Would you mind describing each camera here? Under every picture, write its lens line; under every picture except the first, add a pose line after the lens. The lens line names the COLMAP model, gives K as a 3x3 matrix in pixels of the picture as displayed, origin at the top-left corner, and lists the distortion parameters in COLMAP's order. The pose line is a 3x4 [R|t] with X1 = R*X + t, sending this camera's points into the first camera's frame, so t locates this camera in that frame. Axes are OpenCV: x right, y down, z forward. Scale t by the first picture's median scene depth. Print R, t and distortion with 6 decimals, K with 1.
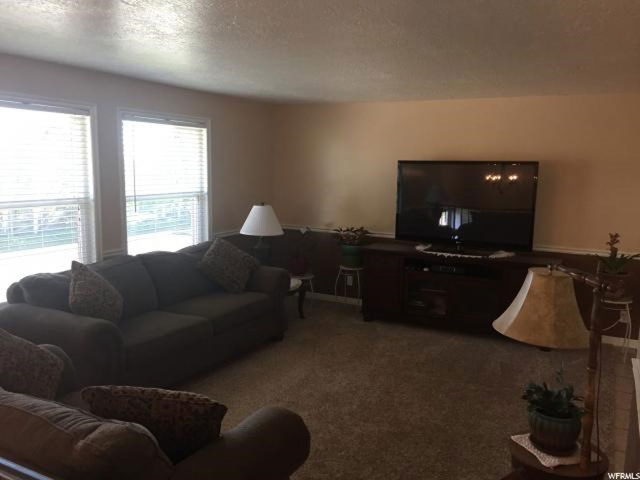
lens RADIAL K [[542.0, 0, 320.0], [0, 542.0, 240.0], [0, 0, 1]] dist [0.009479, 0.004045]
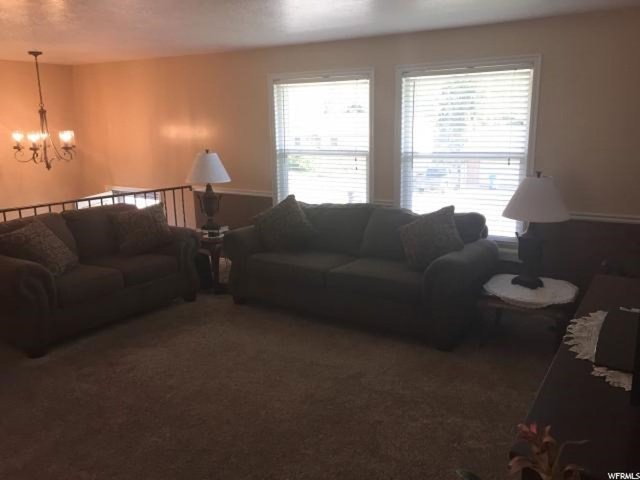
lens RADIAL K [[542.0, 0, 320.0], [0, 542.0, 240.0], [0, 0, 1]] dist [0.009479, 0.004045]
pose [[-0.063614, 0.186048, -0.980479, 0.707567], [-0.125406, 0.973191, 0.192801, -0.097704], [0.990064, 0.135223, -0.038577, 0.908075]]
